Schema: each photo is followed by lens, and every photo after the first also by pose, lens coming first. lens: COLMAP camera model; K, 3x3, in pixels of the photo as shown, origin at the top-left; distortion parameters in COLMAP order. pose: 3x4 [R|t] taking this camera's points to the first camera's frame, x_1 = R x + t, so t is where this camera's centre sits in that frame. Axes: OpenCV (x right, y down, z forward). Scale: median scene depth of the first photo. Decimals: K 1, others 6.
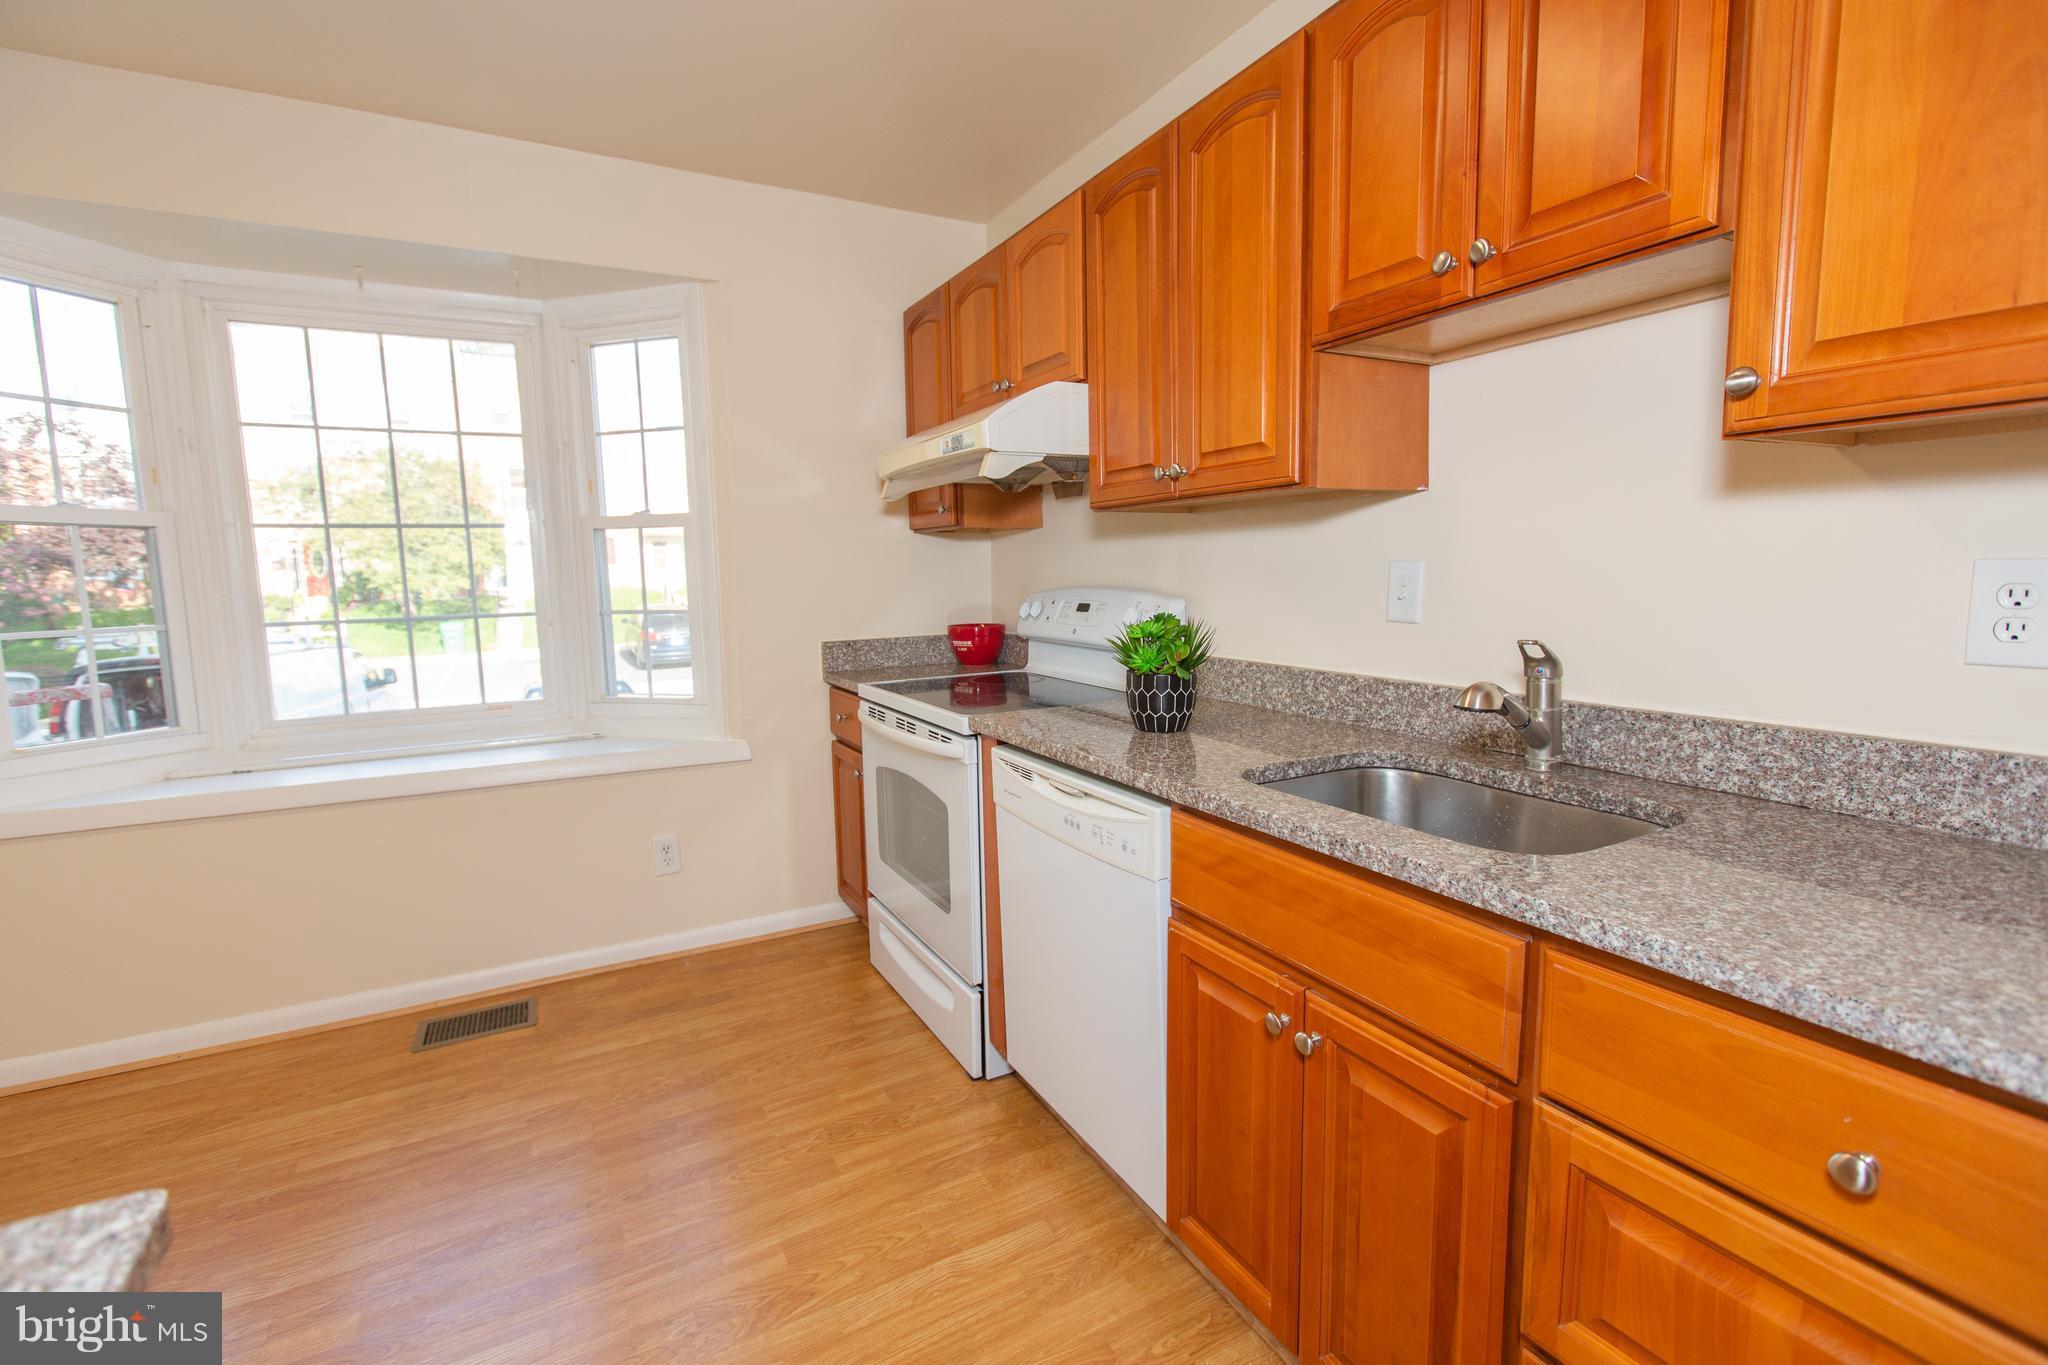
lens RADIAL K [[893.5, 0, 1017.3], [0, 893.5, 677.2], [0, 0, 1]] dist [0.002379, -0.002904]
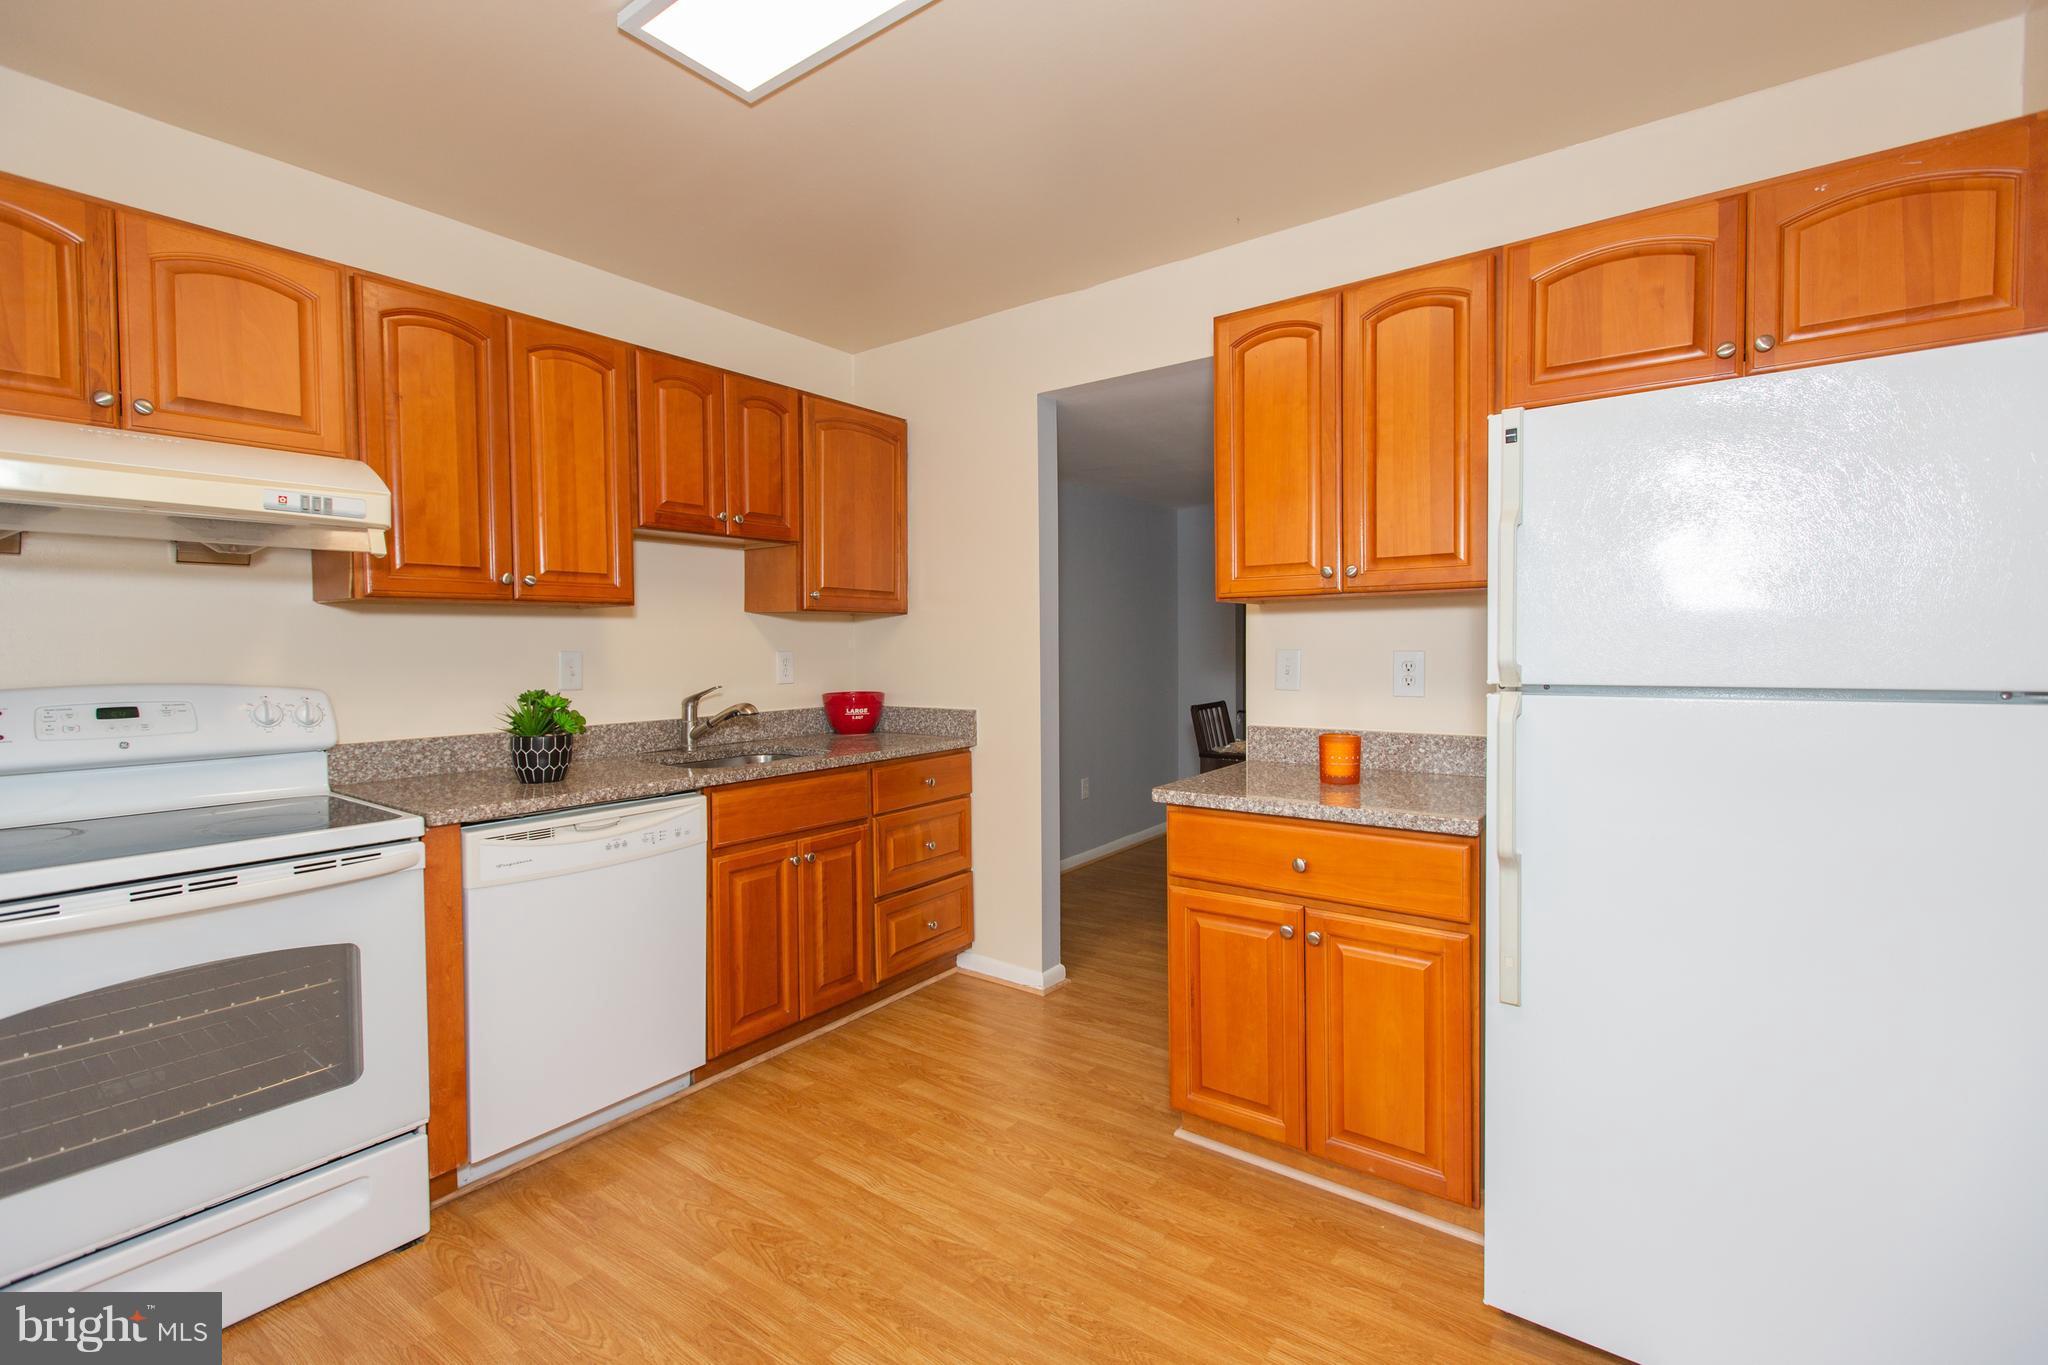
lens RADIAL K [[893.5, 0, 1014.3], [0, 893.5, 675.3], [0, 0, 1]] dist [0.002379, -0.002904]
pose [[-0.417886, -0.009099, 0.908454, -1.244577], [0.126887, 0.989564, 0.068279, -0.090145], [-0.899595, 0.143804, -0.412370, 0.886789]]
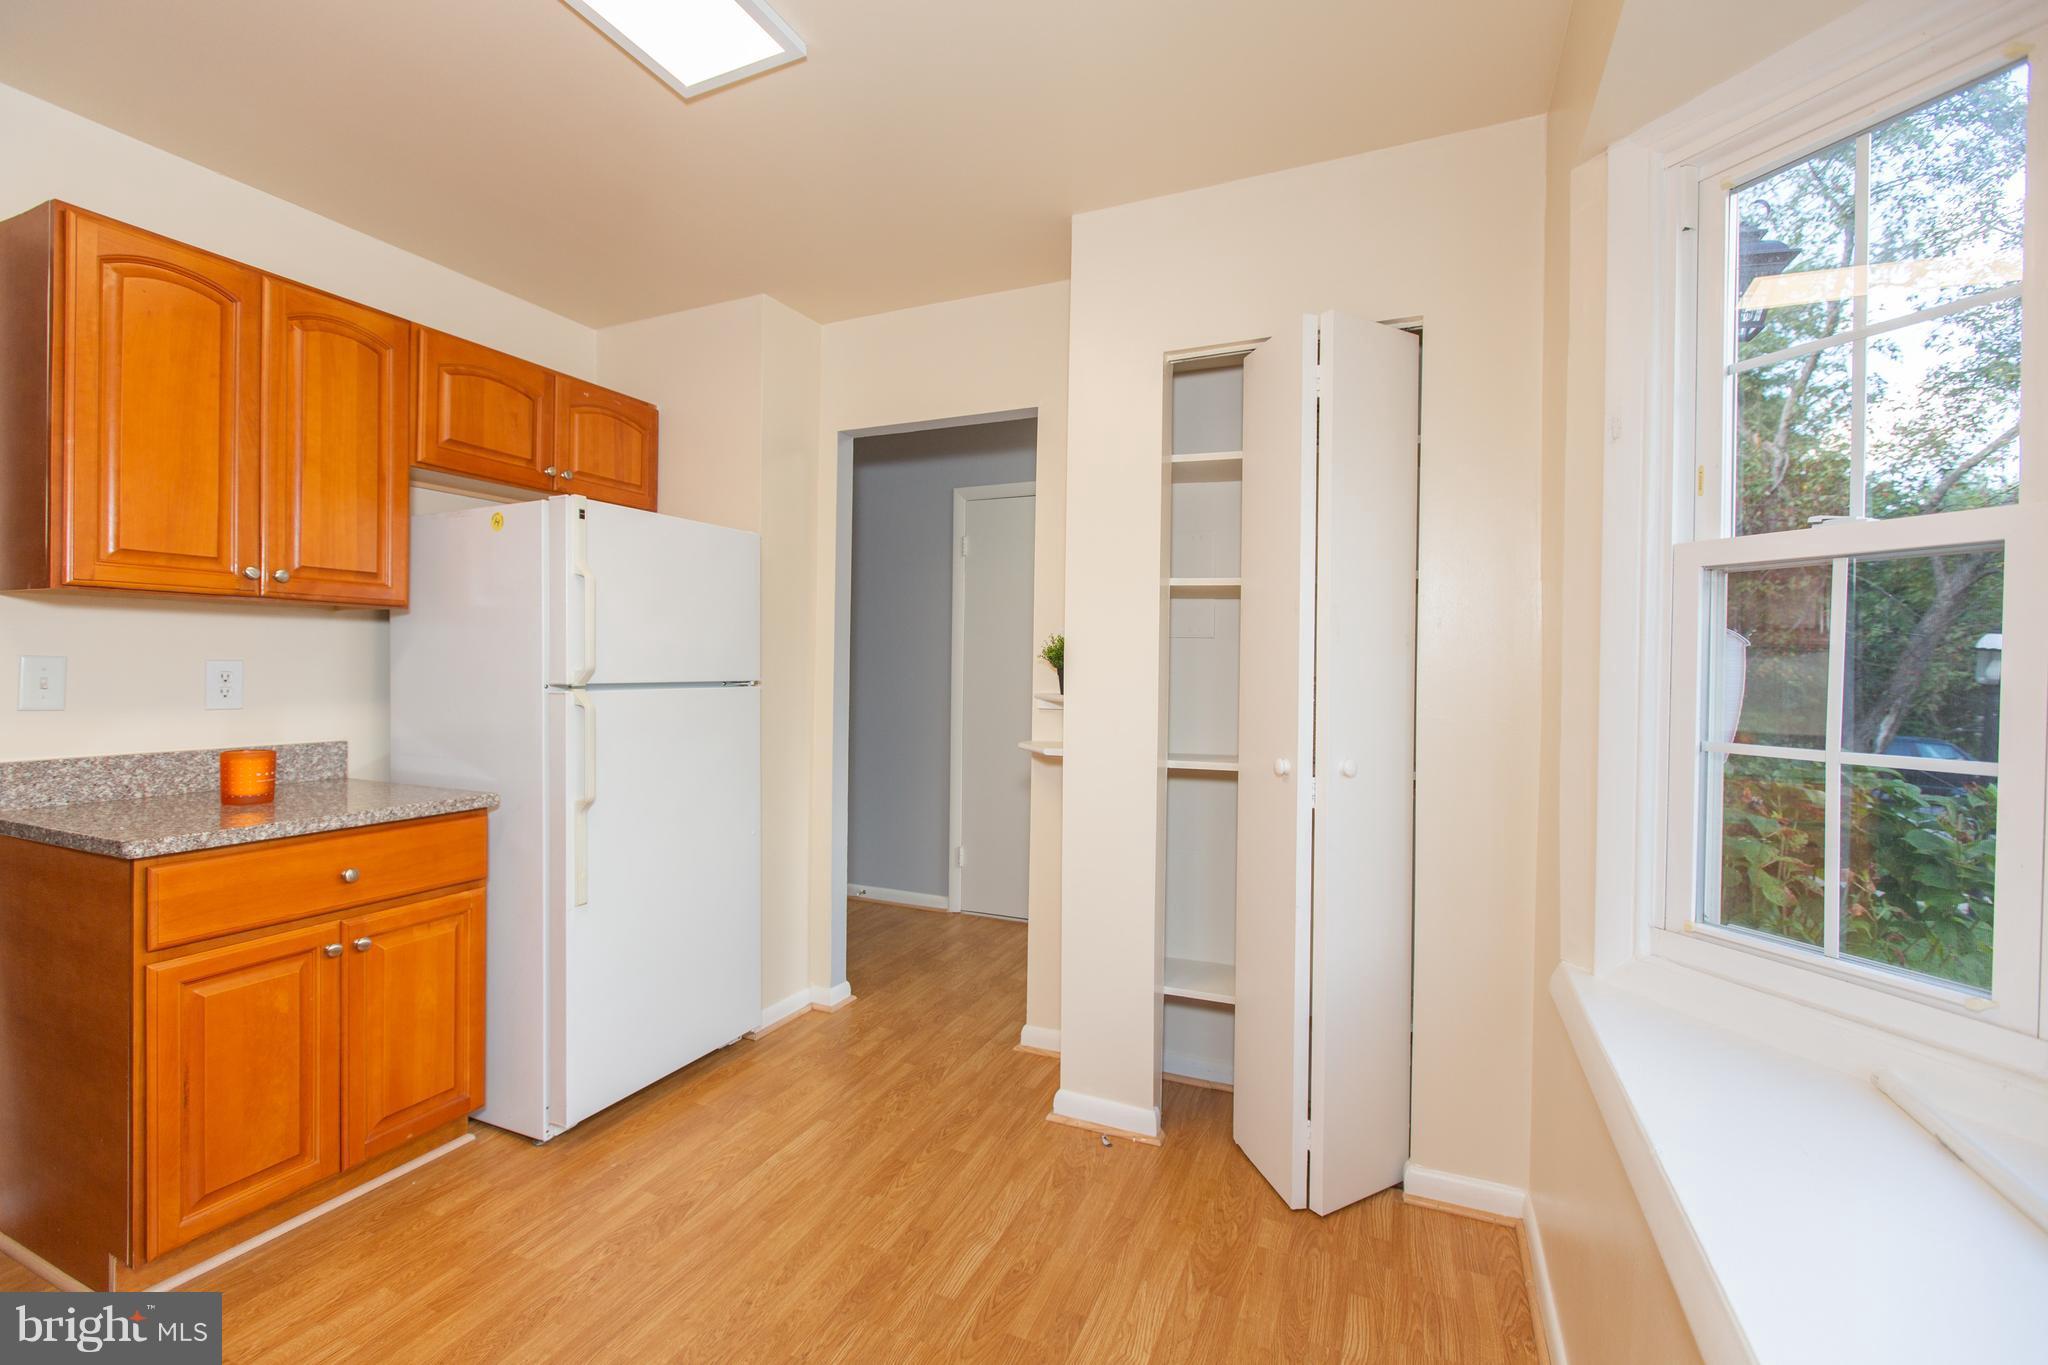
lens RADIAL K [[893.5, 0, 1014.0], [0, 893.5, 672.6], [0, 0, 1]] dist [0.002379, -0.002904]
pose [[-0.801041, 0.014561, -0.598433, 0.334828], [-0.069142, 0.990762, 0.116658, -0.233128], [0.594603, 0.134825, -0.792634, 1.951097]]
